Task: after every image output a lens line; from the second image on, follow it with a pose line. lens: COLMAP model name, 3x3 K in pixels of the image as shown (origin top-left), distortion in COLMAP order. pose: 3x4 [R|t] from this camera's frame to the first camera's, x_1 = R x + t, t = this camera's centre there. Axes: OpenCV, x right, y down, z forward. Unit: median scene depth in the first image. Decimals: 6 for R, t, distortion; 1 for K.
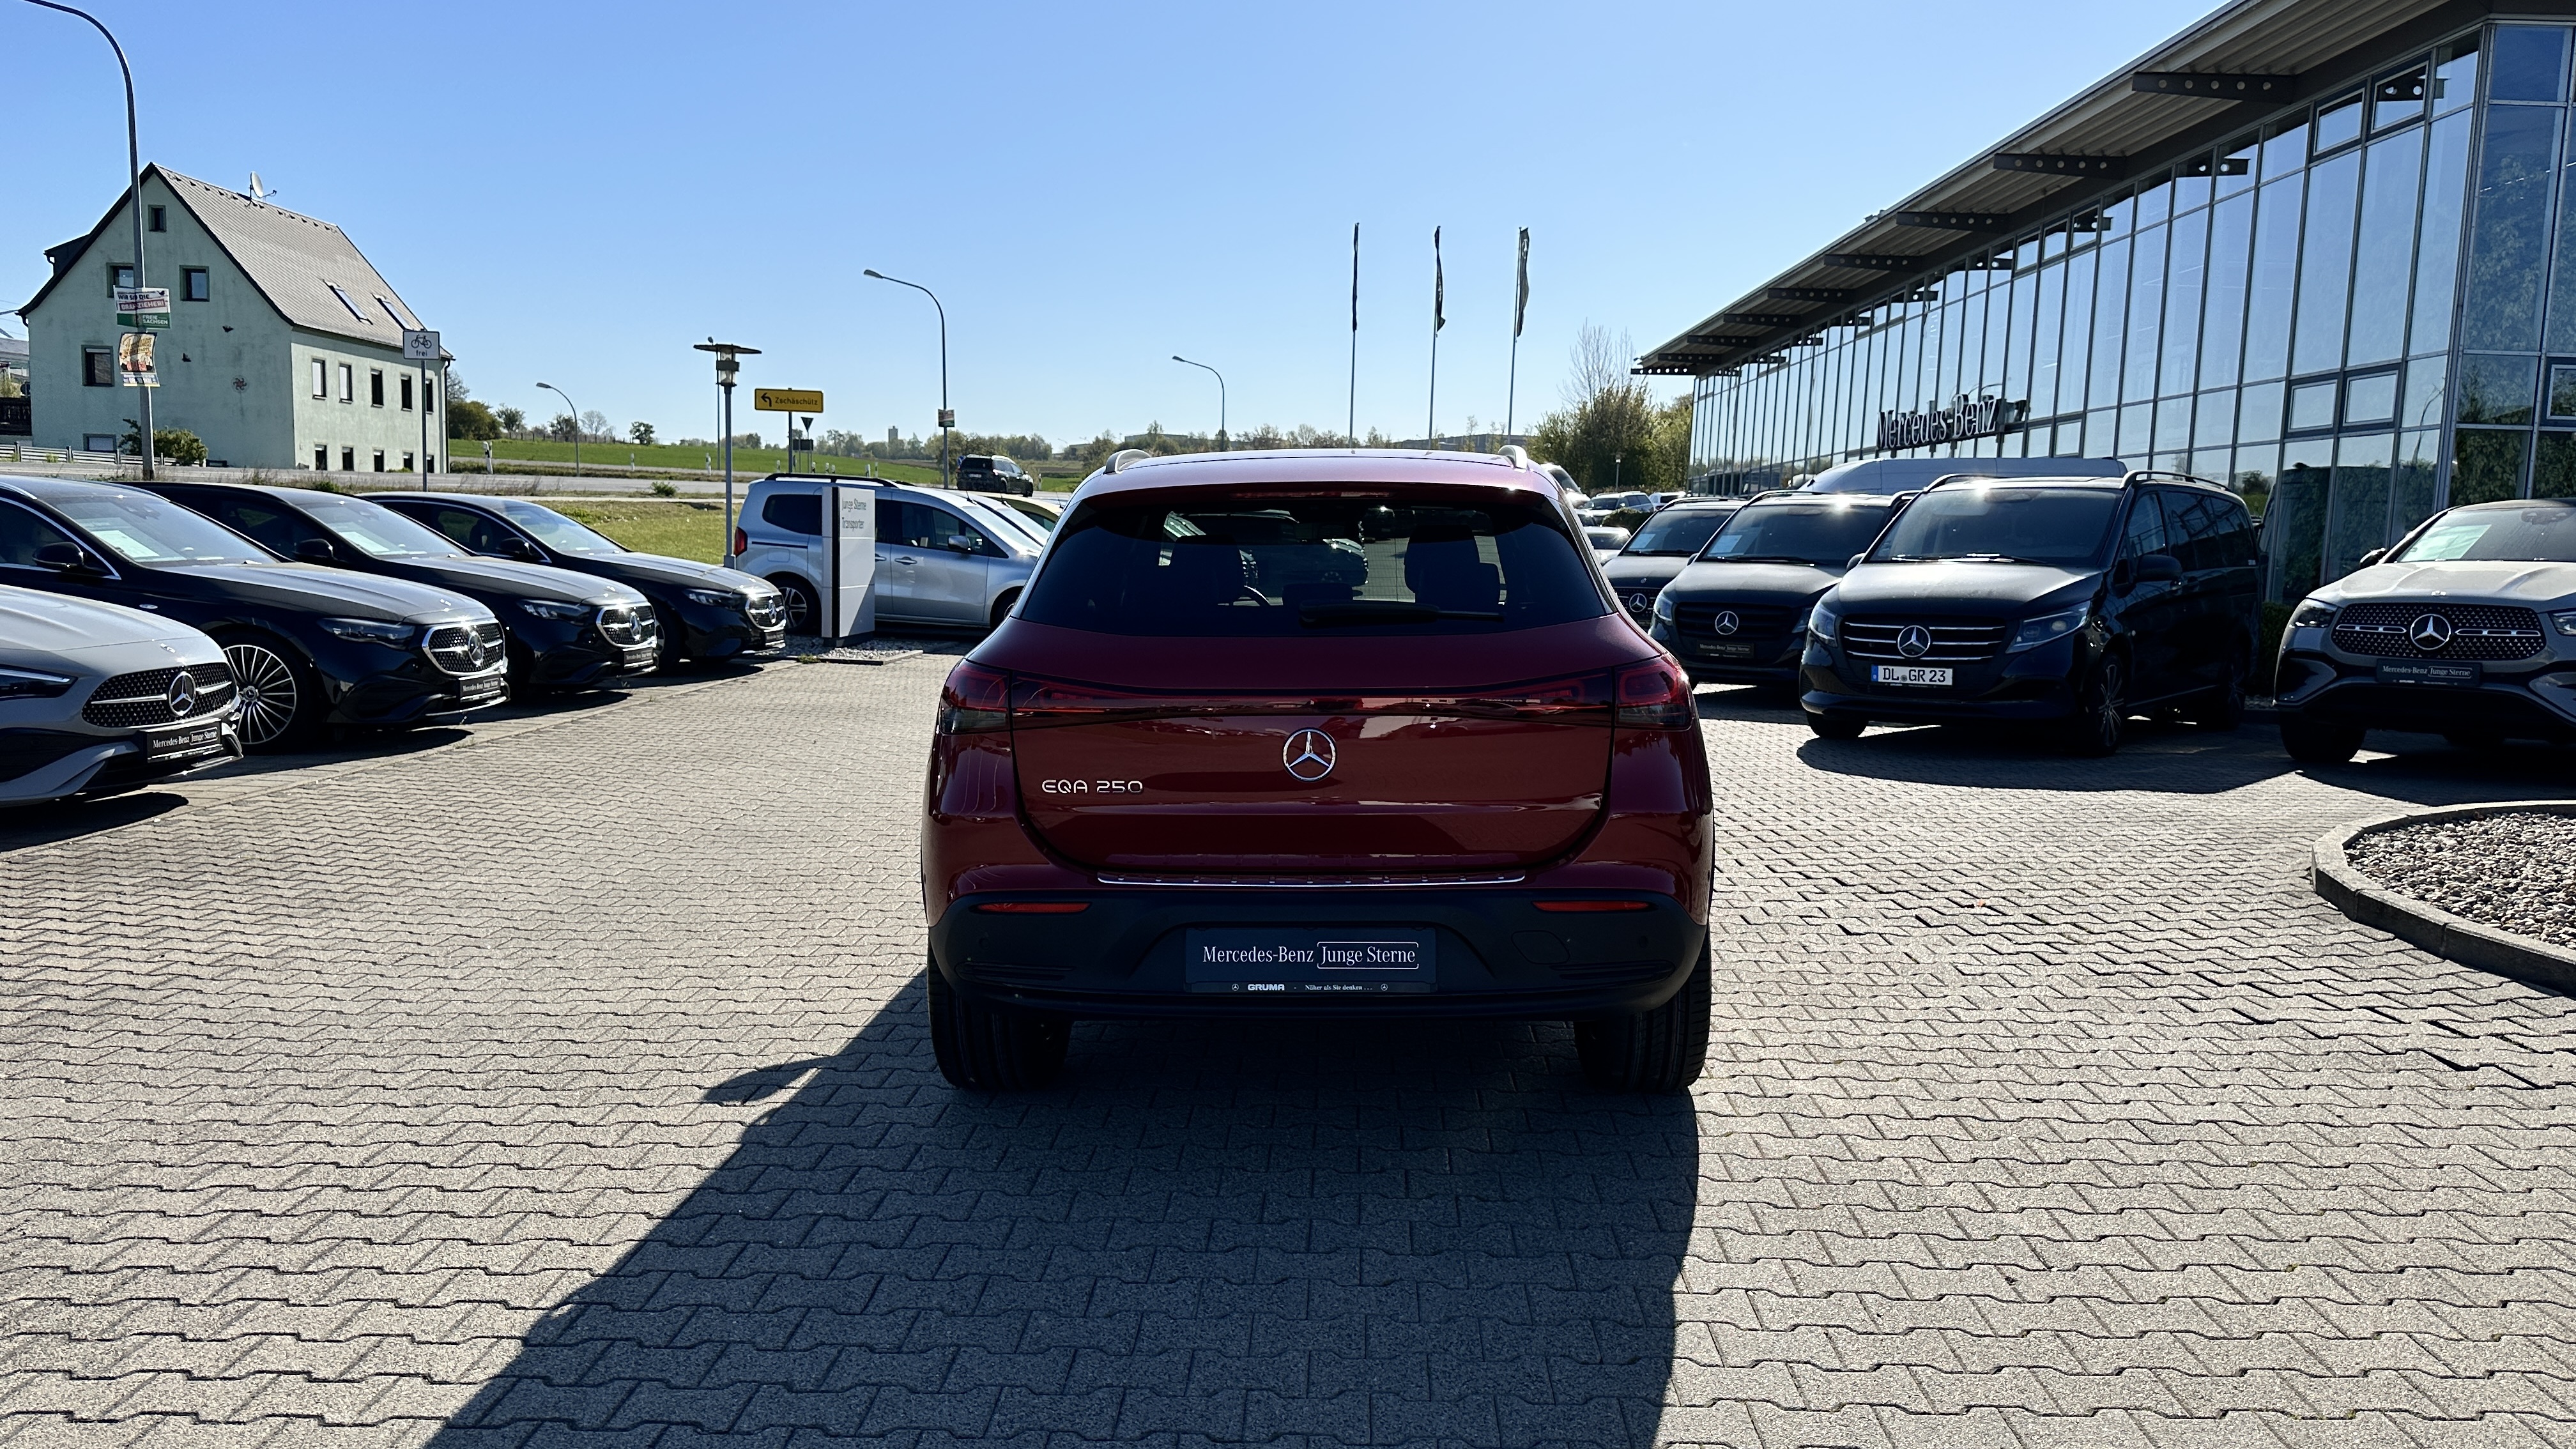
lens RADIAL K [[1825.2, 0, 1298.3], [0, 1825.2, 731.8], [0, 0, 1]] dist [-0.002609, -0.018568]
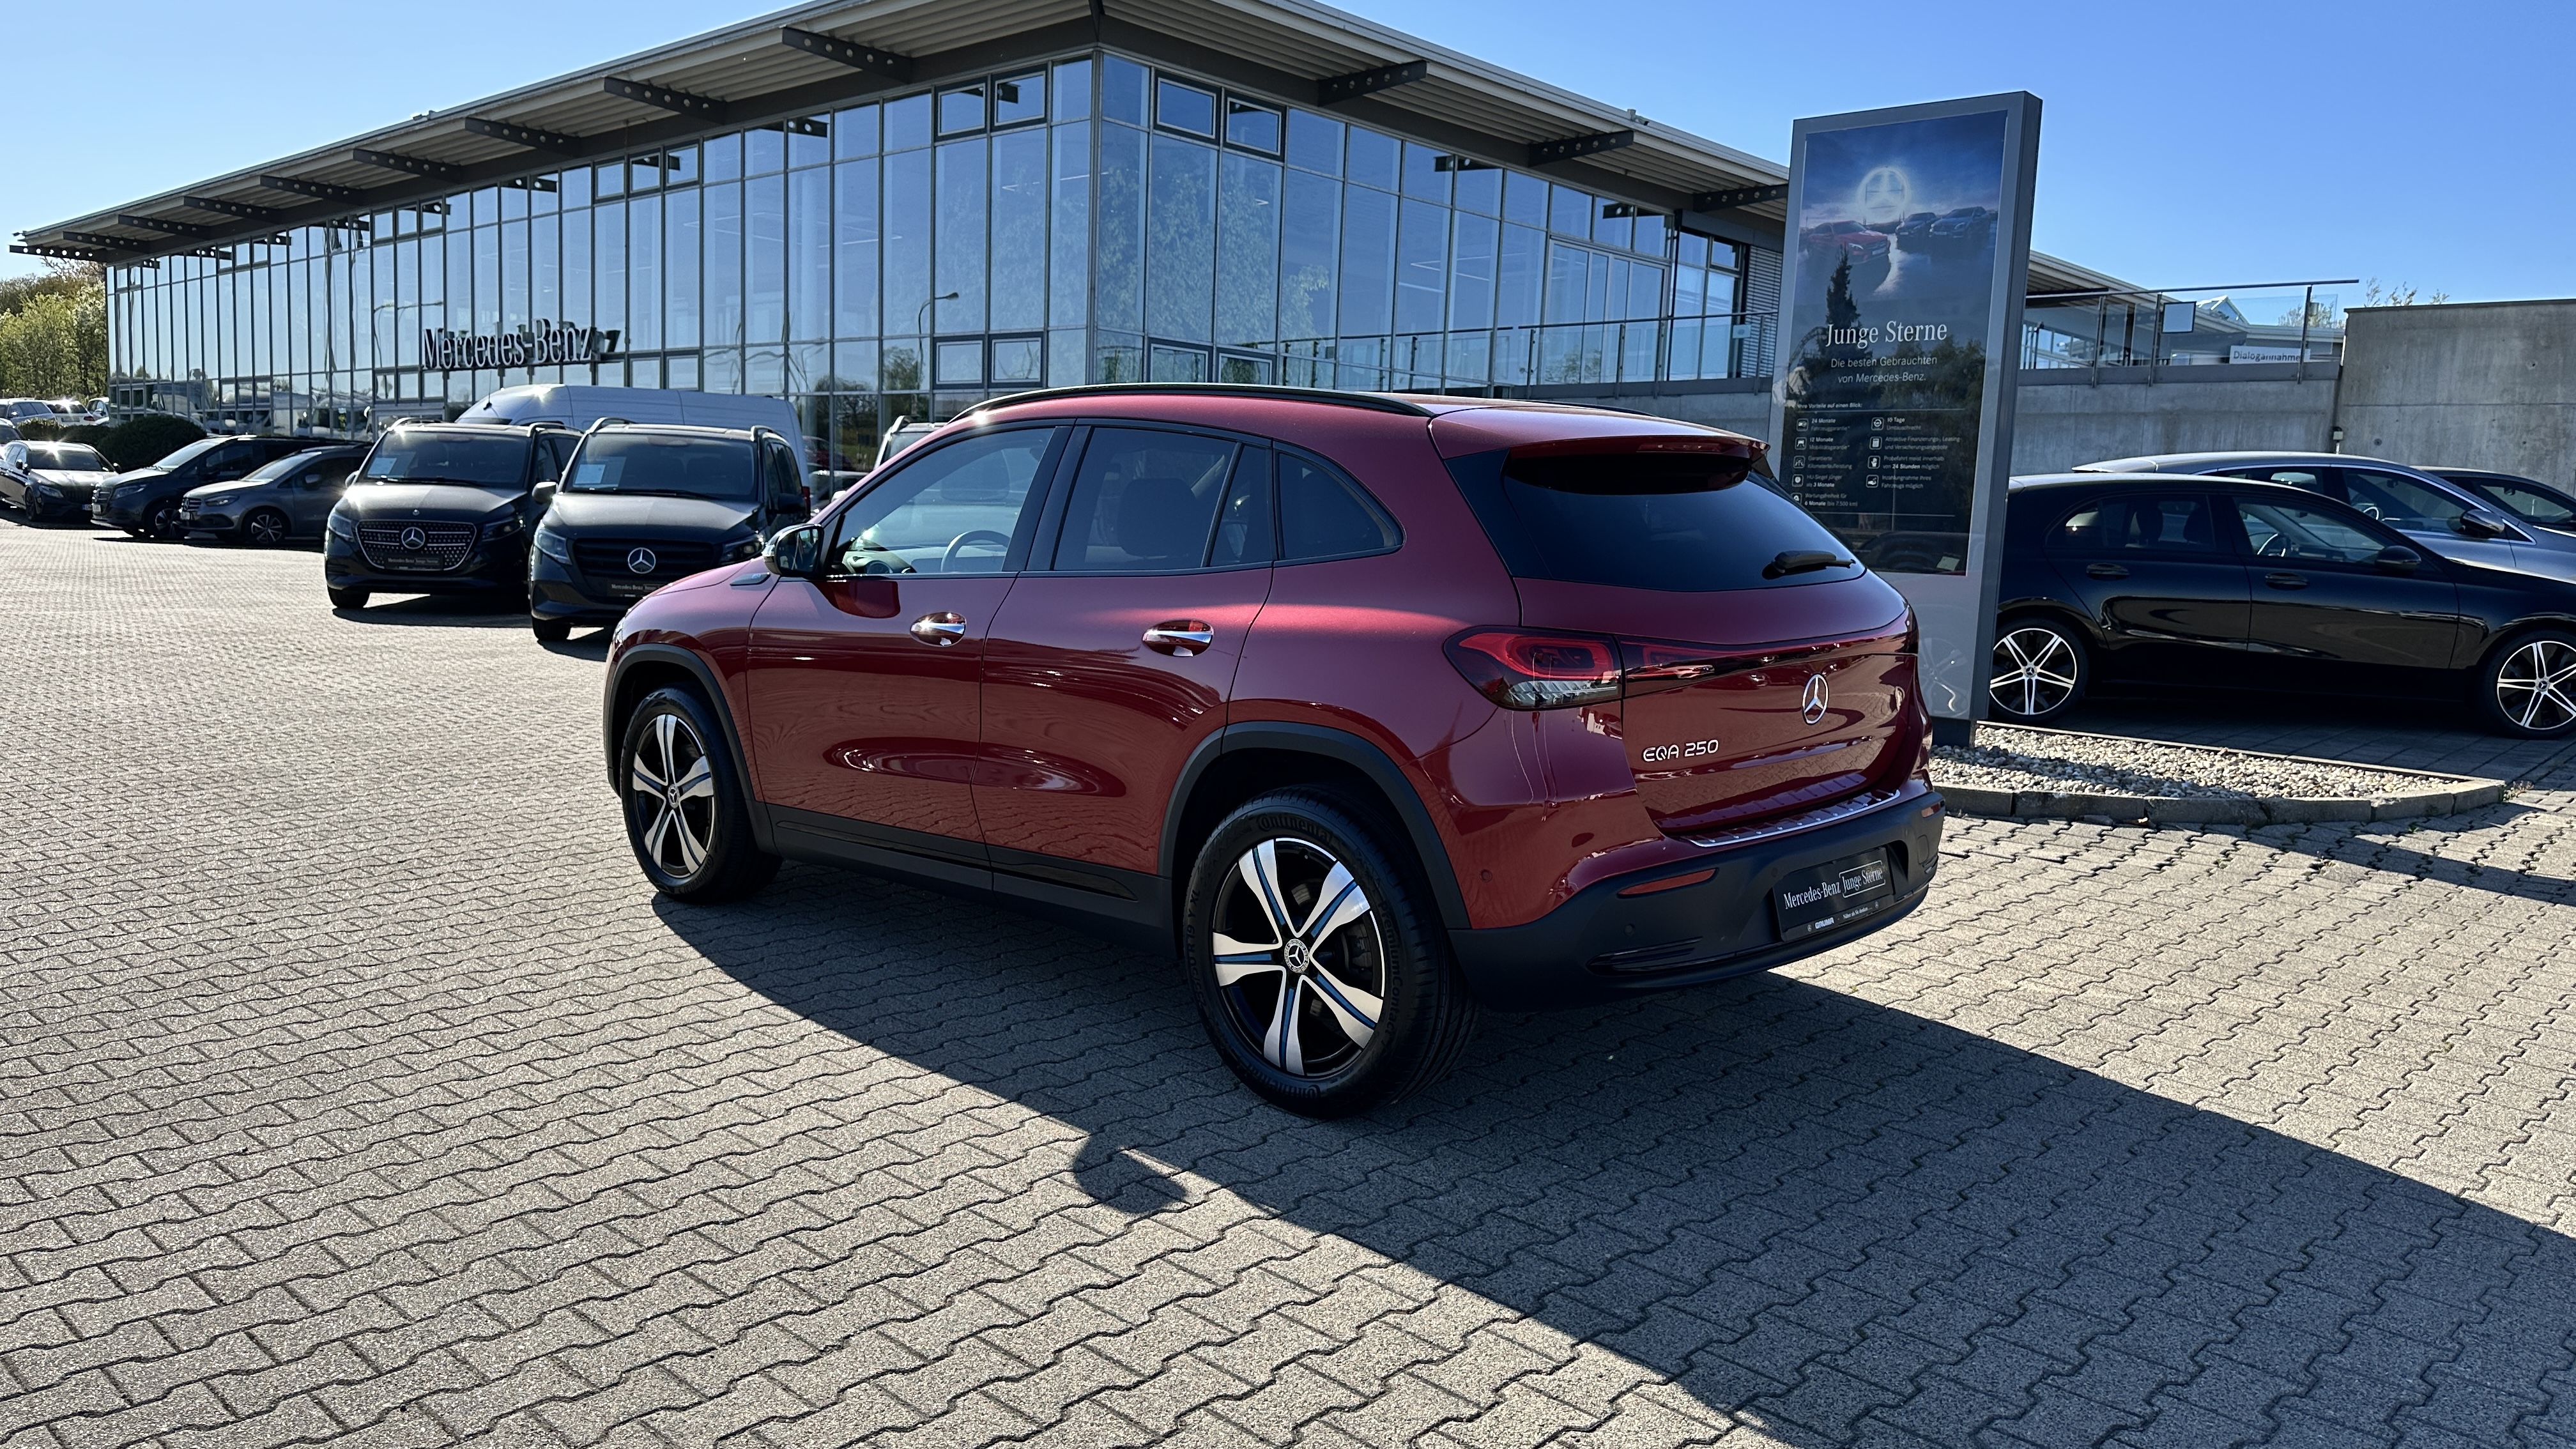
lens RADIAL K [[1825.2, 0, 1292.2], [0, 1825.2, 742.1], [0, 0, 1]] dist [-0.002609, -0.018568]
pose [[0.655087, -0.084121, 0.750856, -0.192325], [0.050796, 0.996438, 0.067318, -0.009916], [-0.753844, -0.005958, 0.657026, 0.102692]]
